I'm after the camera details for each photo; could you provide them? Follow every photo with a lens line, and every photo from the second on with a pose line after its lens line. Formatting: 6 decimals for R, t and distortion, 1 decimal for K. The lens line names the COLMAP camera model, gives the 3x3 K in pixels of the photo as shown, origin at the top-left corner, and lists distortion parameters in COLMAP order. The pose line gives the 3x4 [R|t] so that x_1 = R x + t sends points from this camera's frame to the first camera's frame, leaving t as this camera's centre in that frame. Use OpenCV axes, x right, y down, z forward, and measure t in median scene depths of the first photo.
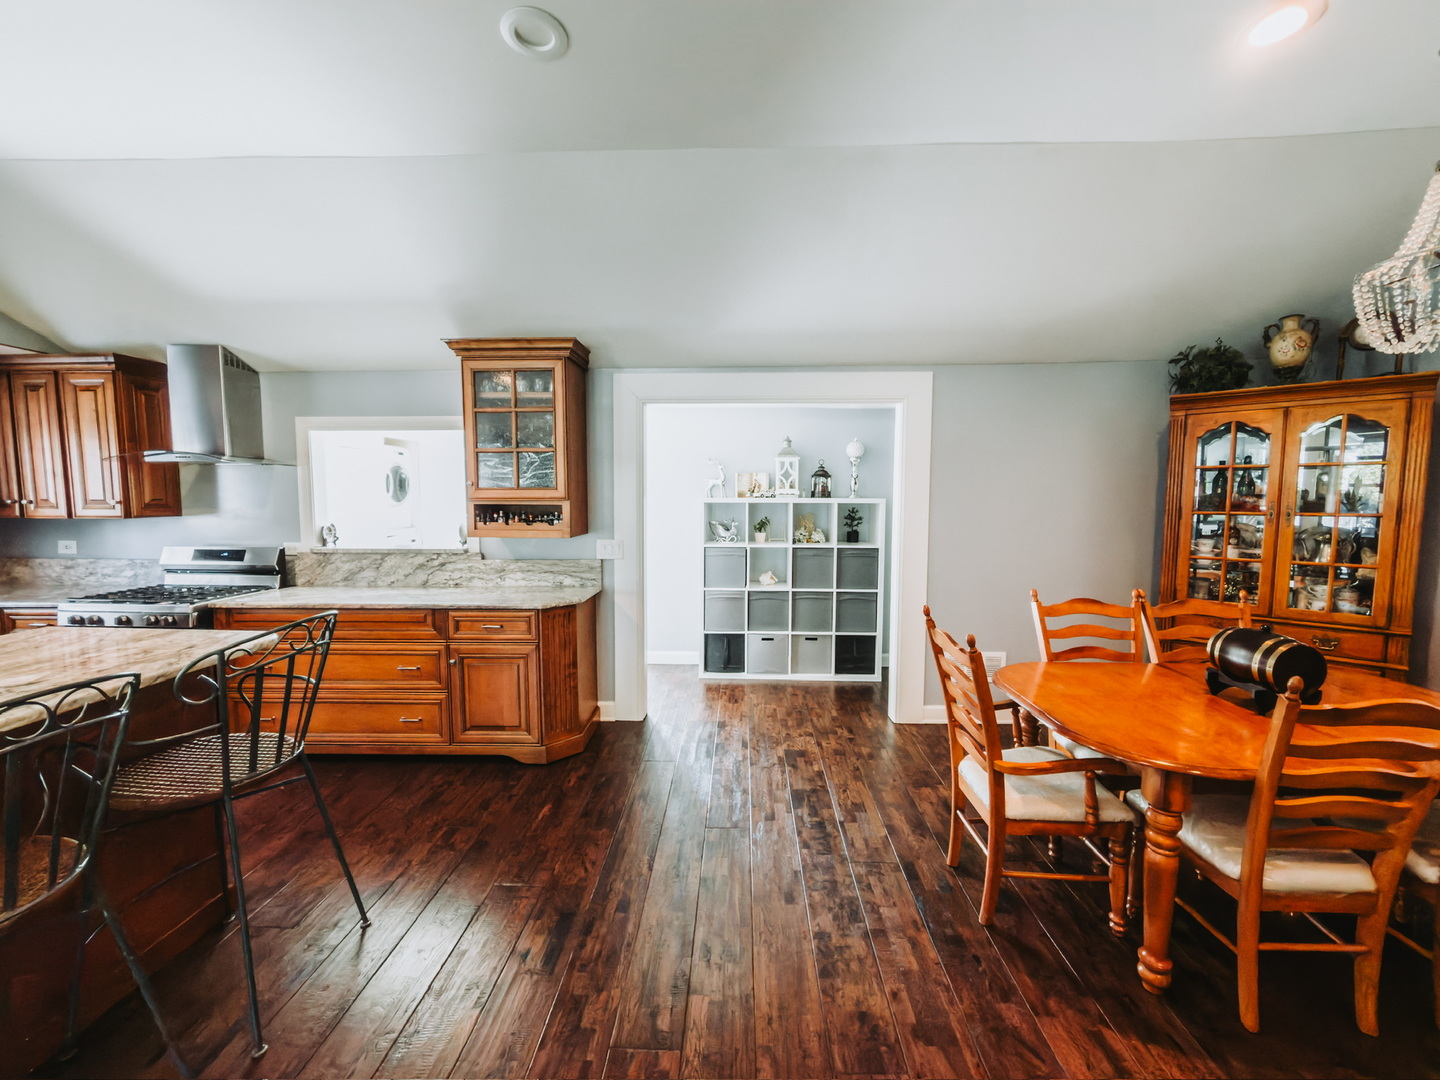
lens RADIAL K [[577.7, 0, 720.0], [0, 577.7, 540.0], [0, 0, 1]] dist [0.000843, 0.000077]
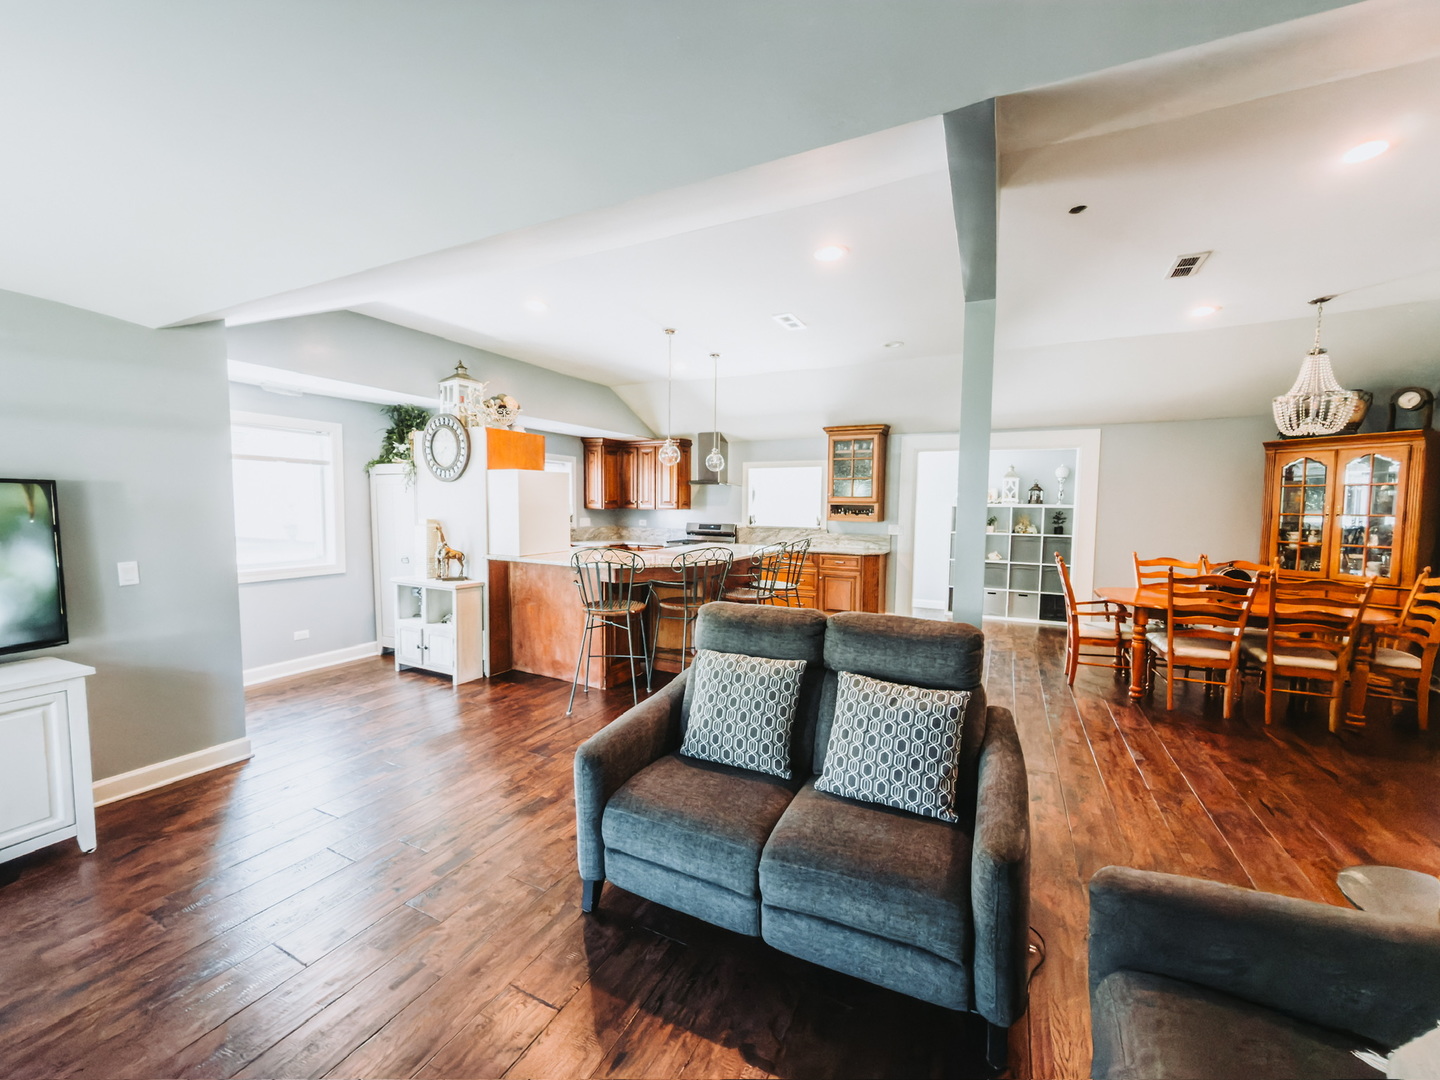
lens RADIAL K [[570.3, 0, 720.0], [0, 570.3, 540.0], [0, 0, 1]] dist [0.001440, -0.000123]
pose [[0.911284, 0.036150, -0.410188, 0.051357], [-0.041908, 0.999109, -0.005053, 0.083964], [0.409640, 0.021795, 0.911987, -0.937986]]
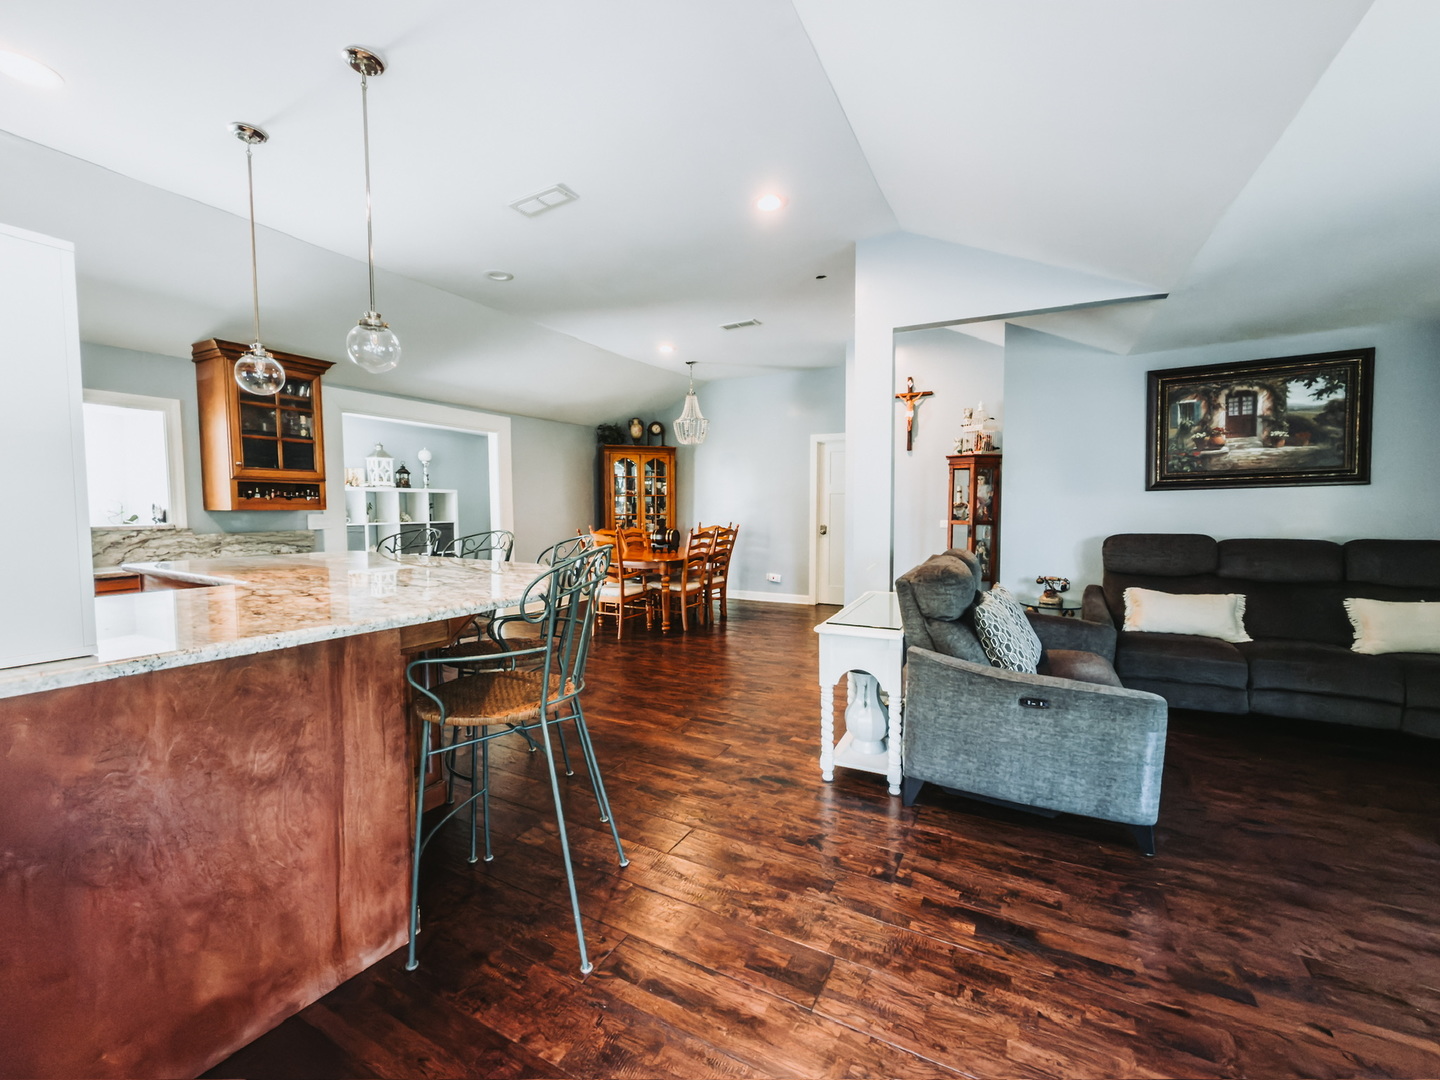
lens RADIAL K [[577.7, 0, 720.0], [0, 577.7, 540.0], [0, 0, 1]] dist [0.000843, 0.000077]
pose [[0.444381, -0.055776, 0.894100, -0.967523], [0.074816, 0.996884, 0.025003, 0.092846], [-0.892708, 0.055781, 0.447169, -0.366273]]
